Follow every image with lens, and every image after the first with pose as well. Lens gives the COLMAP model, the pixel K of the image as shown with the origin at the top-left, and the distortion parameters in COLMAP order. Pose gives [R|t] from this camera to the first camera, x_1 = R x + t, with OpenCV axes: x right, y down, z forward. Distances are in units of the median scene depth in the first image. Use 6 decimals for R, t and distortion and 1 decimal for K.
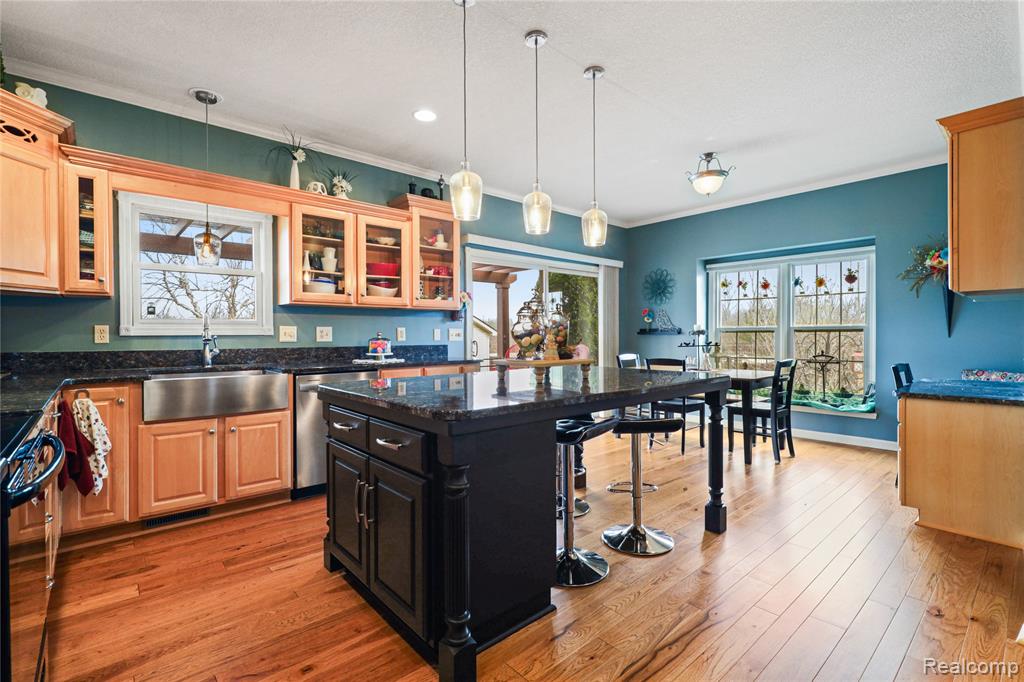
lens RADIAL K [[467.9, 0, 513.3], [0, 467.9, 338.0], [0, 0, 1]] dist [-0.001086, -0.000744]
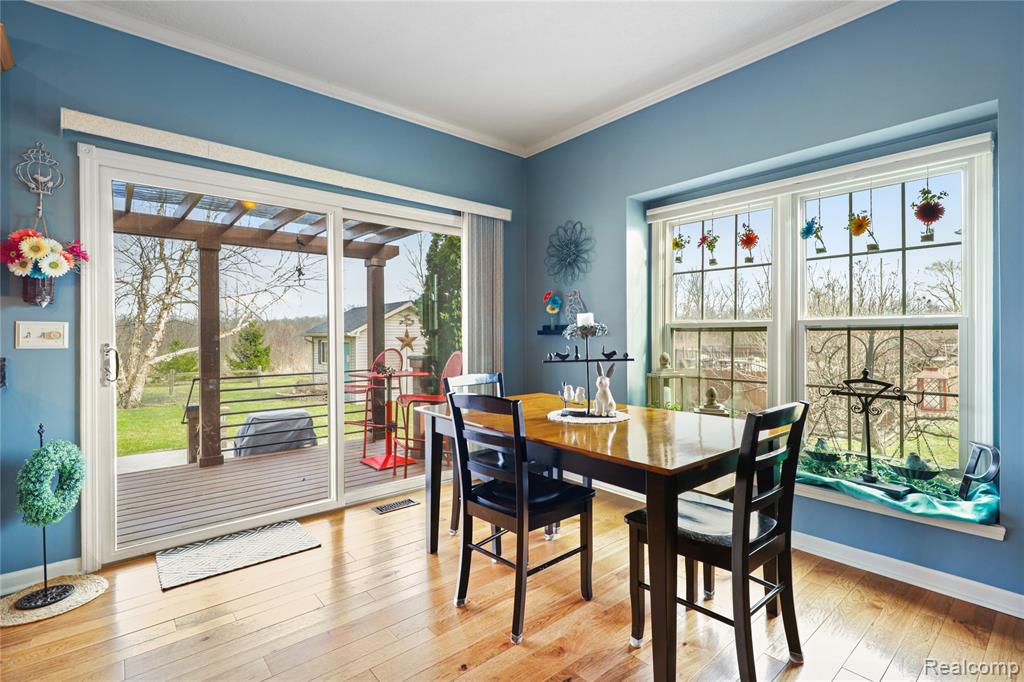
lens RADIAL K [[482.9, 0, 513.4], [0, 482.9, 334.0], [0, 0, 1]] dist [-0.000210, -0.000084]
pose [[0.999888, 0.000558, -0.014968, 0.430334], [-0.000679, 0.999967, -0.008120, -0.006277], [0.014963, 0.008129, 0.999855, 0.694708]]
